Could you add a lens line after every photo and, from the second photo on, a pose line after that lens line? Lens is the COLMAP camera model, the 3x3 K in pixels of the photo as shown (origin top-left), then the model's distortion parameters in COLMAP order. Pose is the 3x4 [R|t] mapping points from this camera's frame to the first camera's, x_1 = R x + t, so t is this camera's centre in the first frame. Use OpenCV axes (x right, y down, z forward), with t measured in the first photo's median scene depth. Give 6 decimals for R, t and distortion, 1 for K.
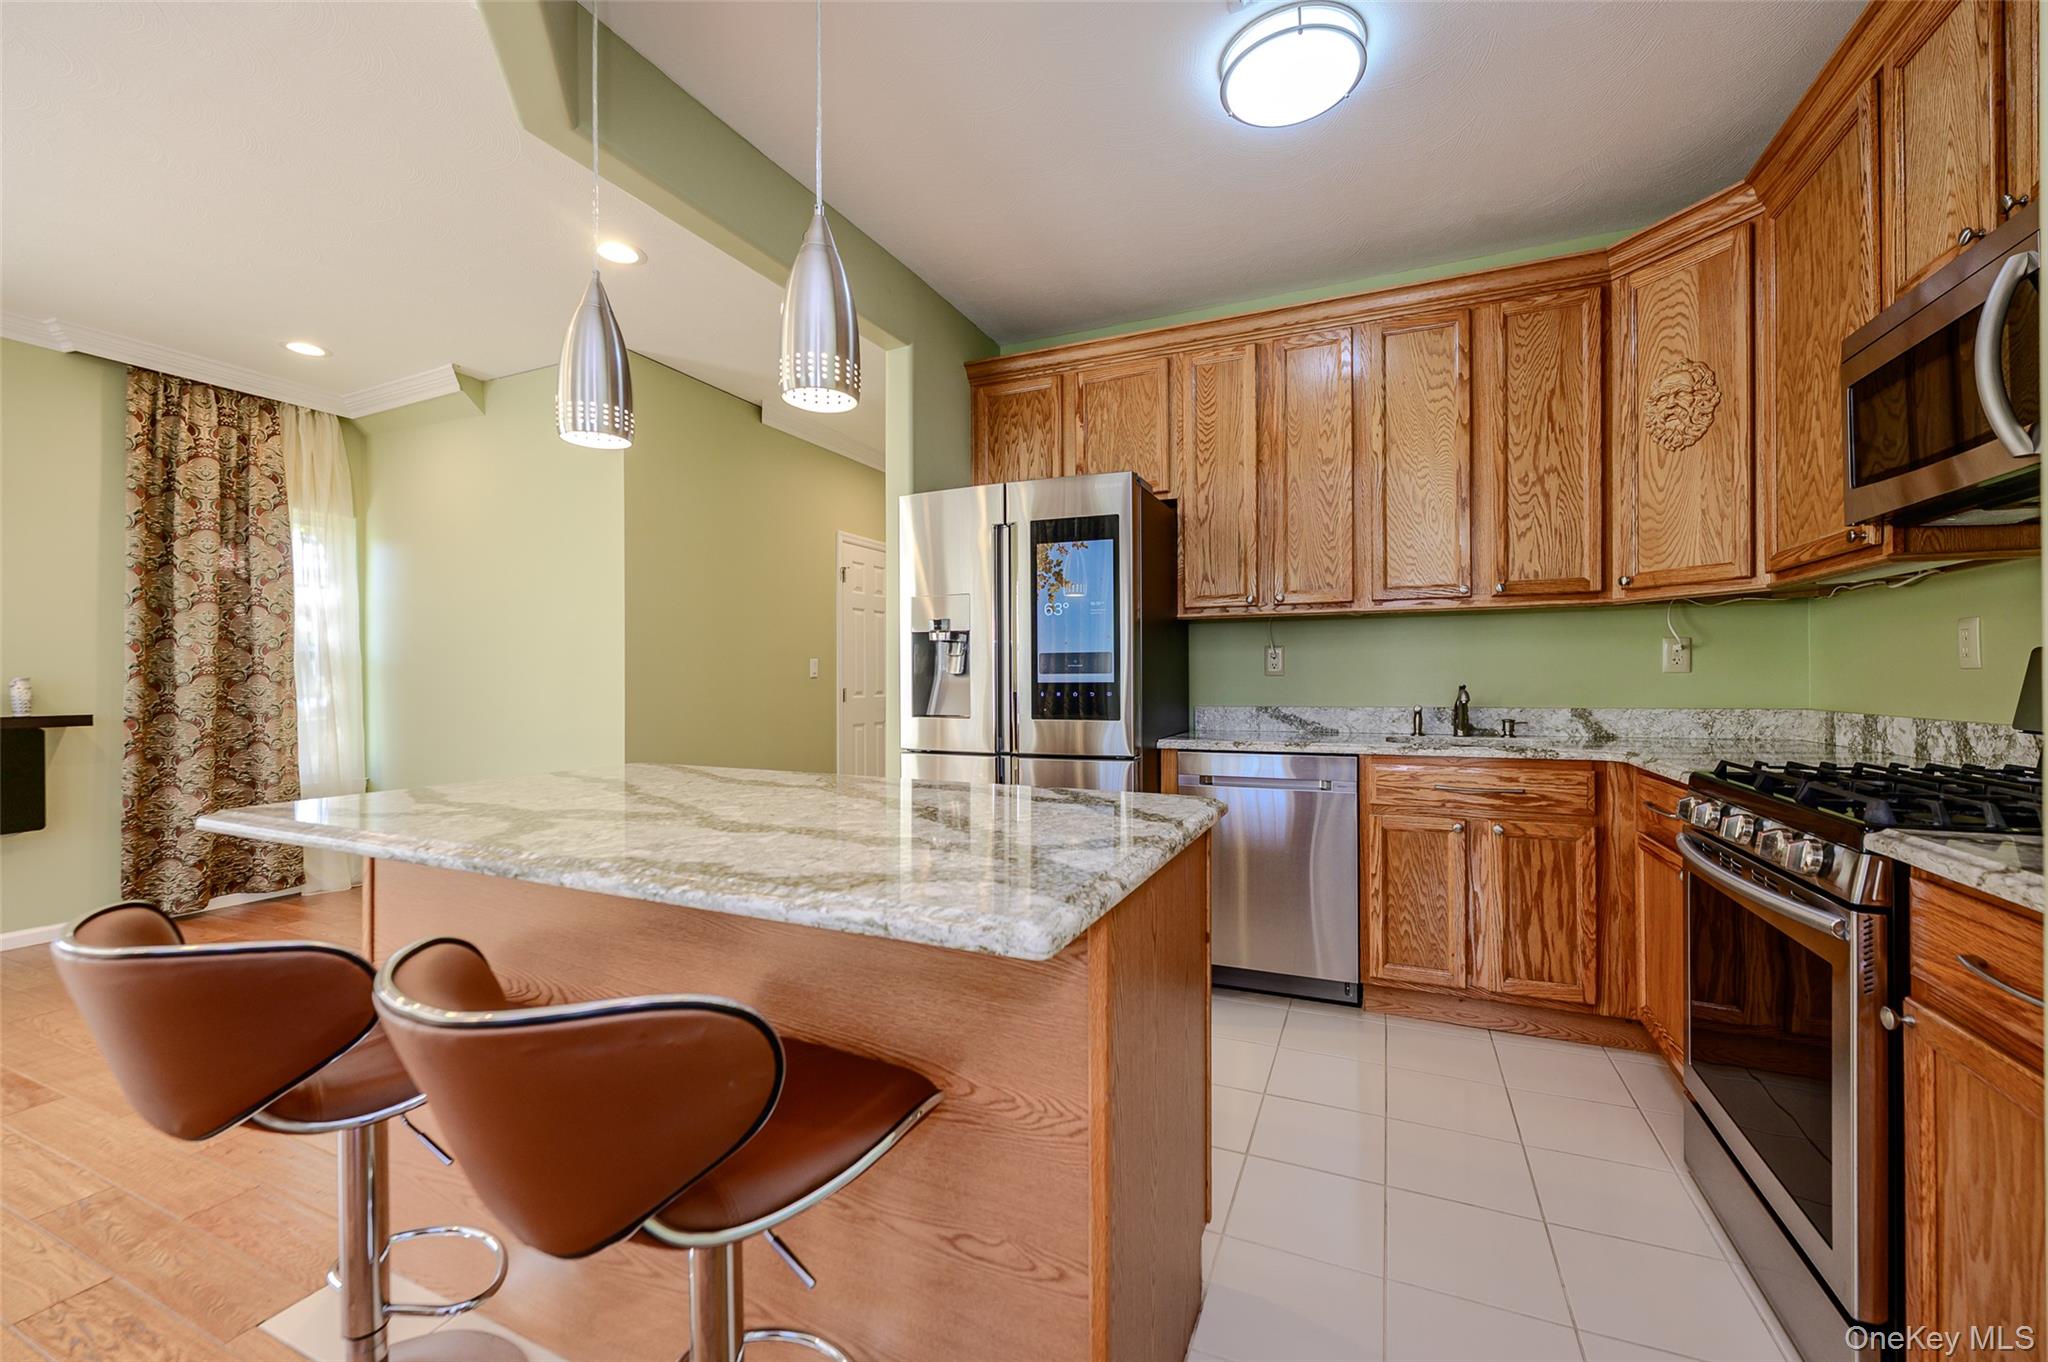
lens RADIAL K [[814.1, 0, 1027.7], [0, 814.1, 680.7], [0, 0, 1]] dist [0.001676, -0.000103]
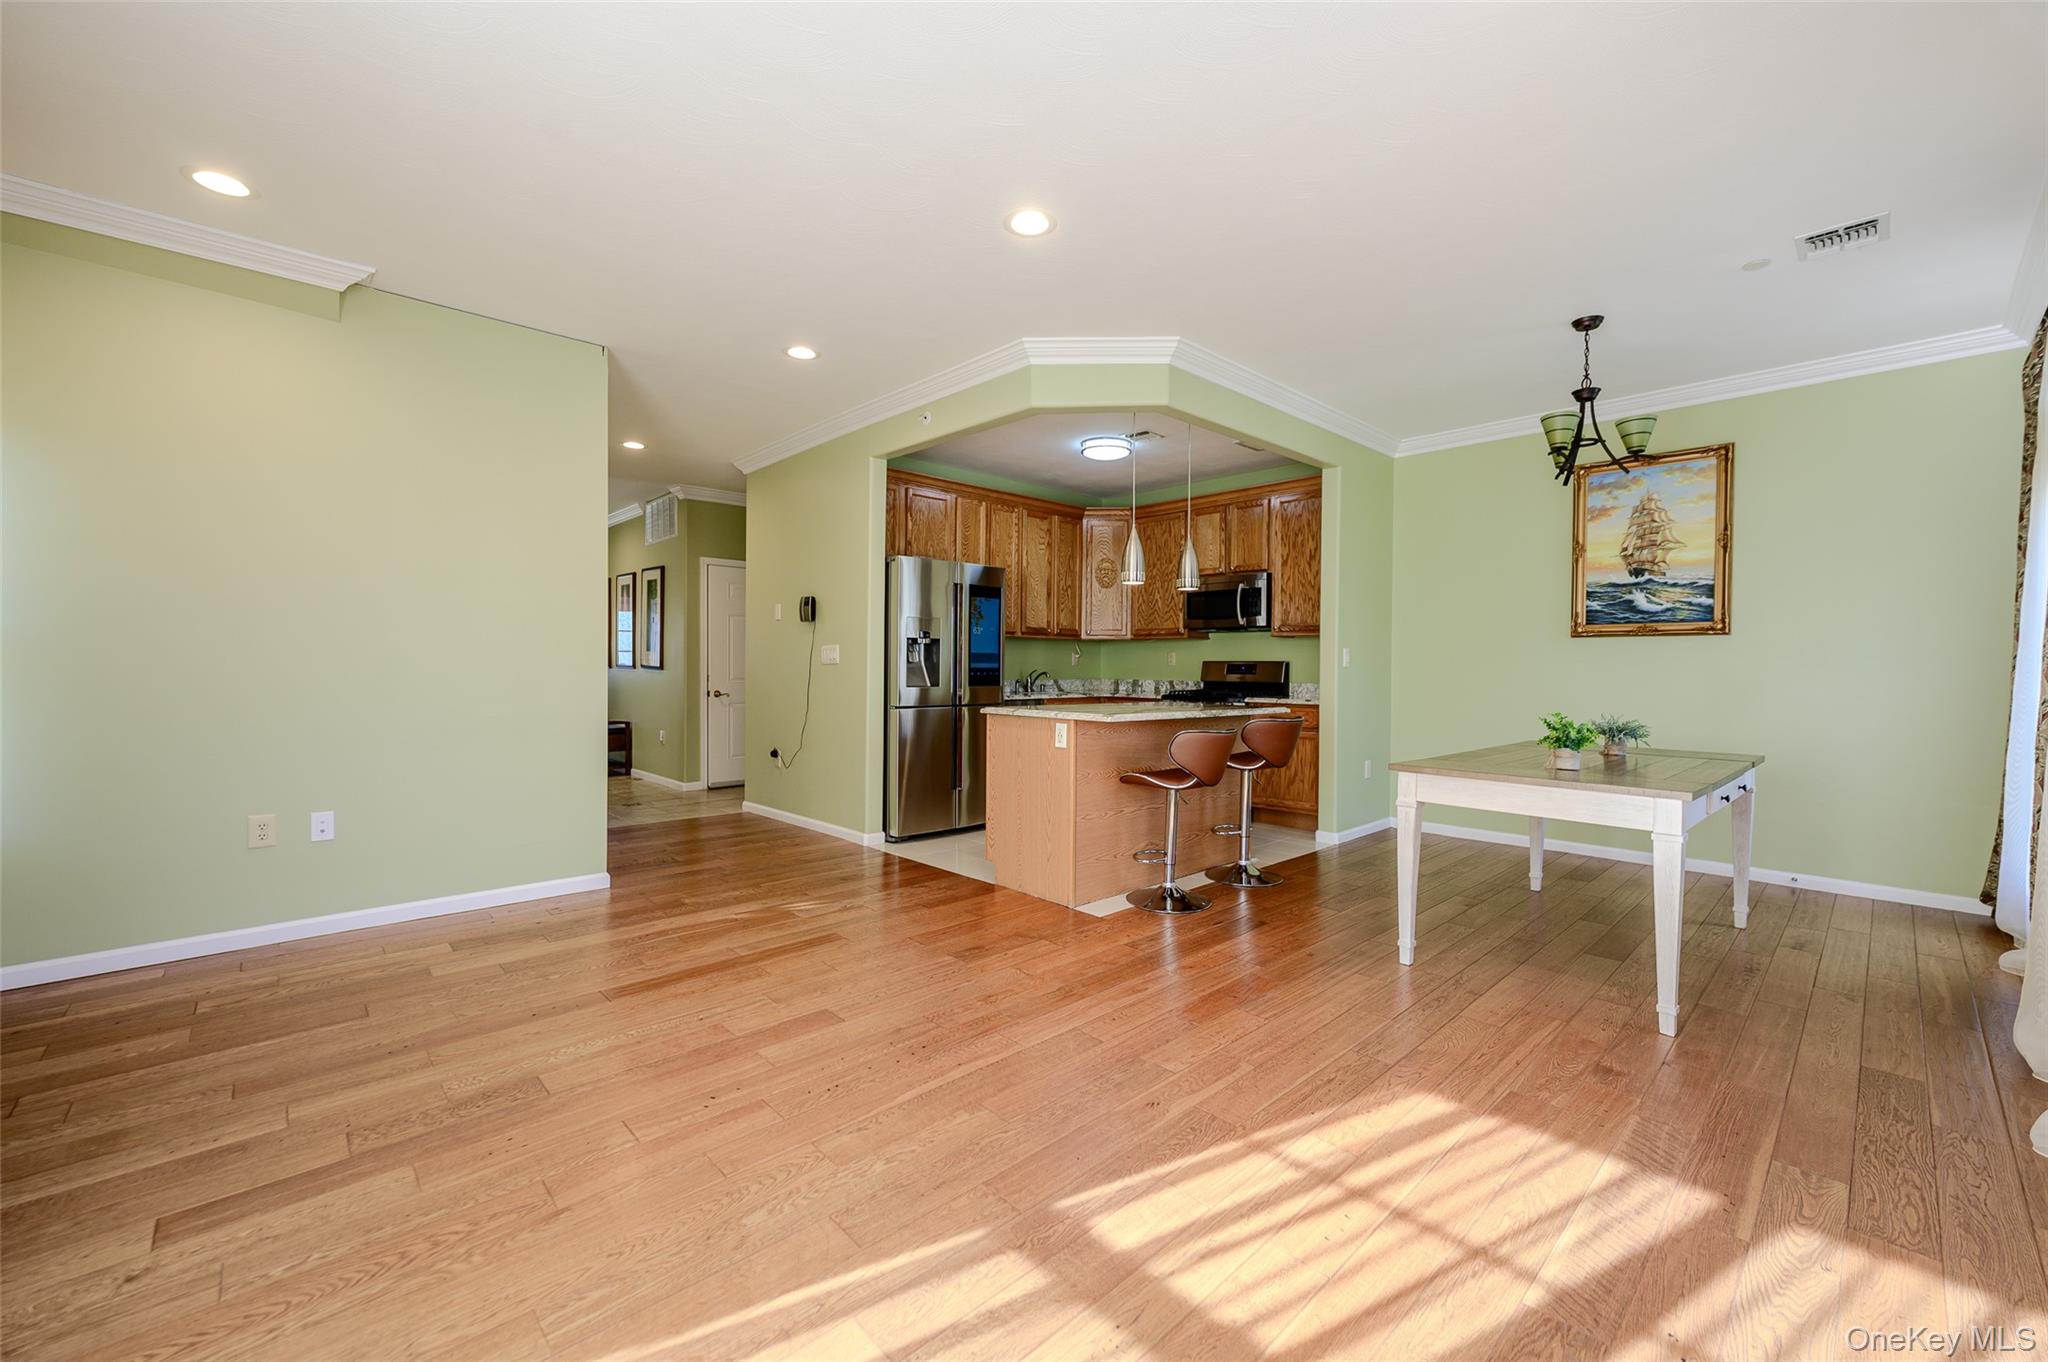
lens RADIAL K [[814.1, 0, 1028.4], [0, 814.1, 677.0], [0, 0, 1]] dist [0.001676, -0.000103]
pose [[0.389765, -0.003916, 0.920906, -1.196645], [-0.007233, 0.999947, 0.007313, 0.006458], [-0.920886, -0.009511, 0.389716, 0.078298]]
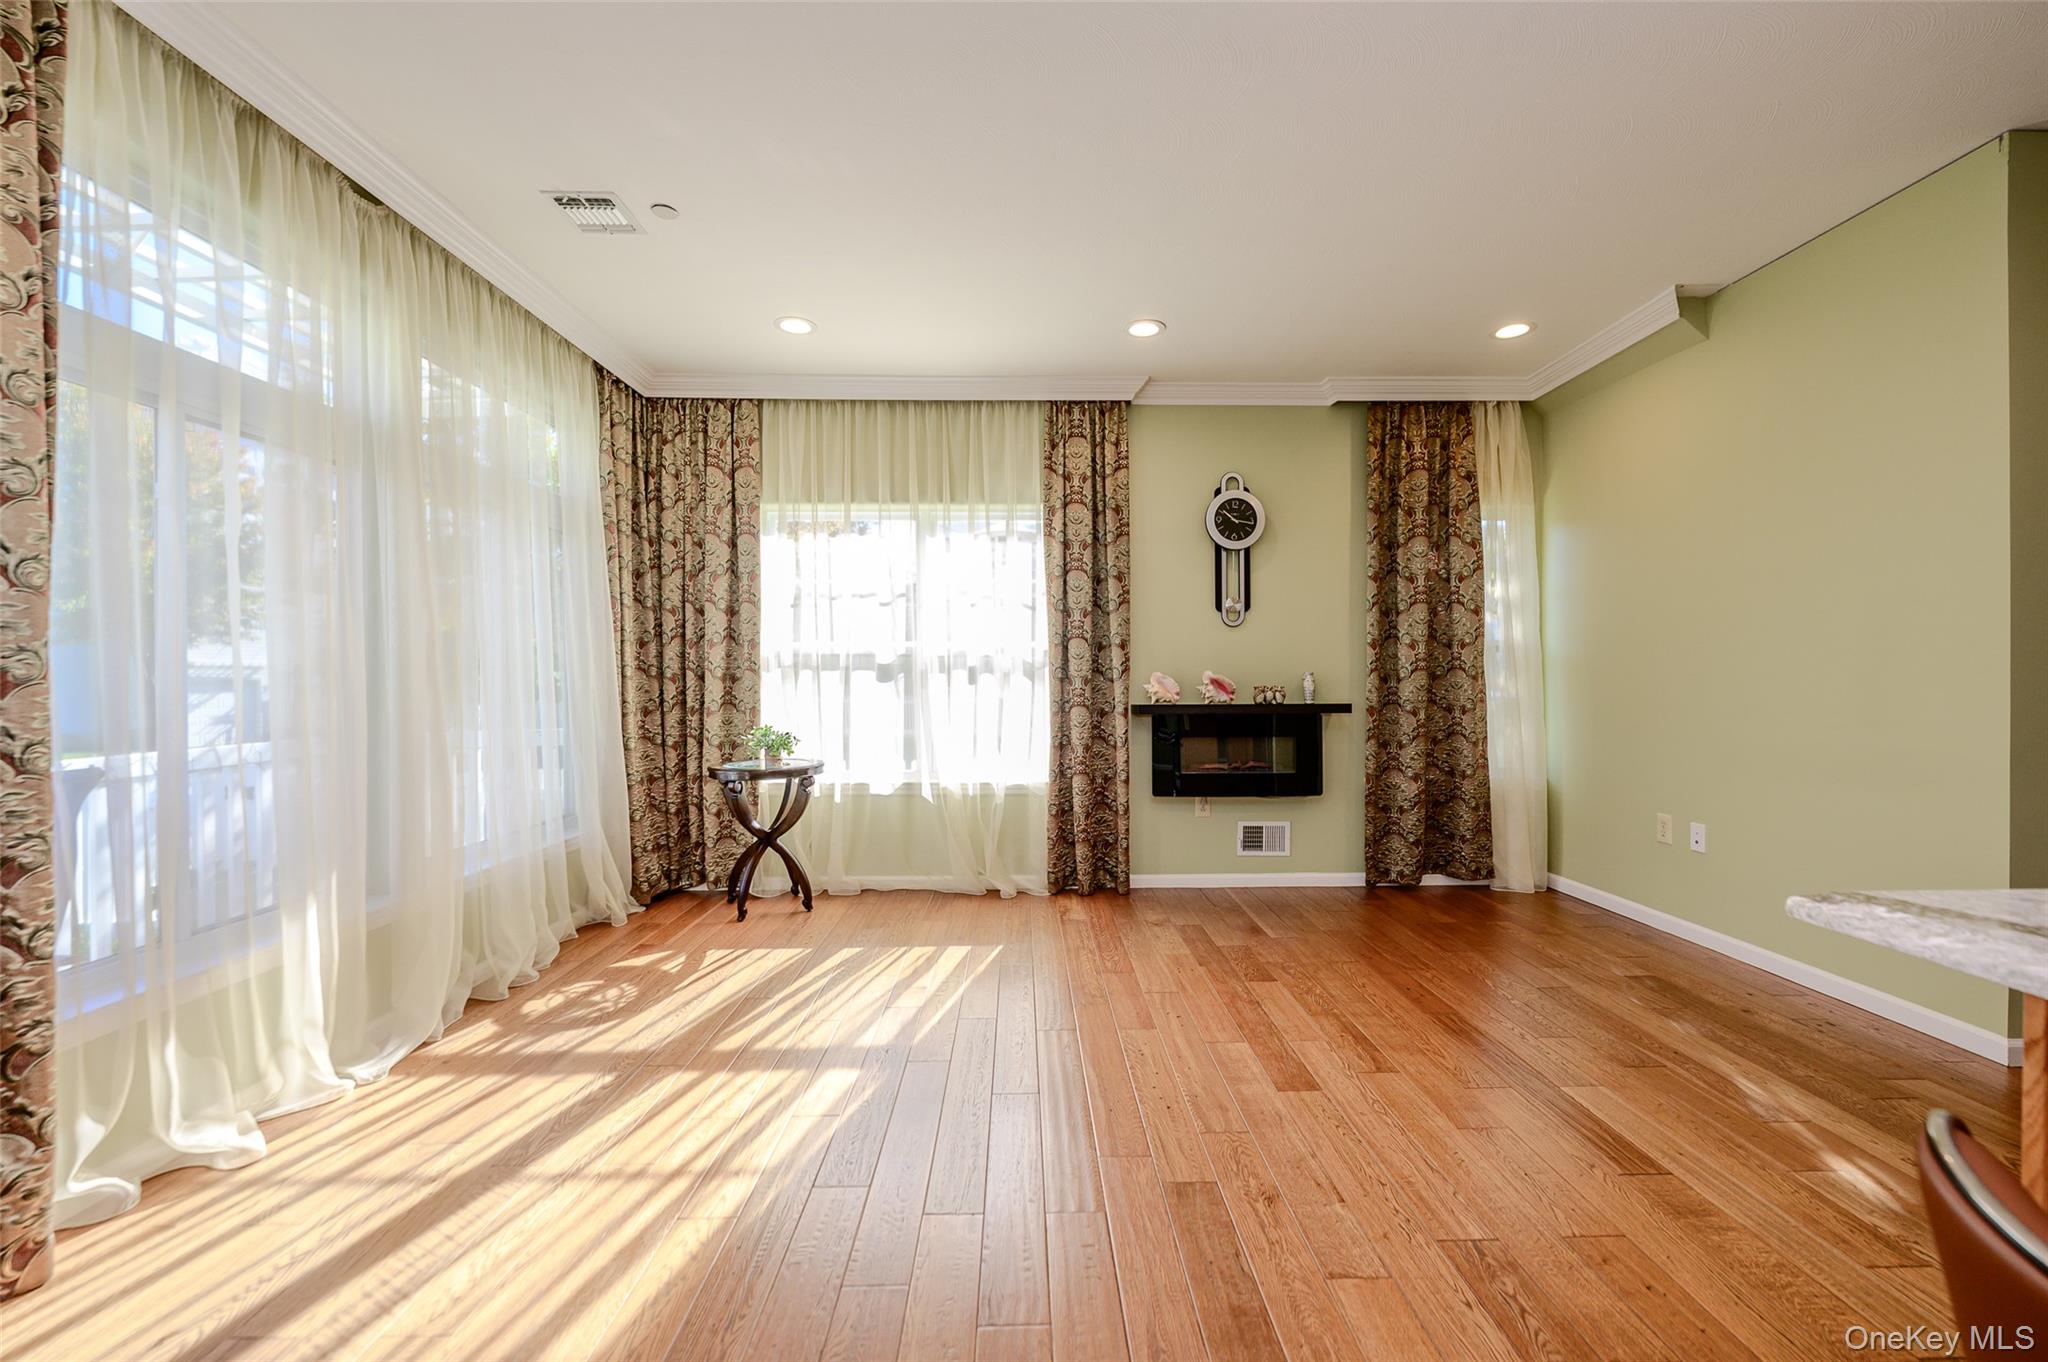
lens RADIAL K [[814.1, 0, 1035.6], [0, 814.1, 682.3], [0, 0, 1]] dist [0.001676, -0.000103]
pose [[0.428439, 0.009140, -0.903525, -0.245639], [0.002372, 0.999934, 0.011240, -0.003532], [0.903568, -0.006959, 0.428389, 0.071694]]
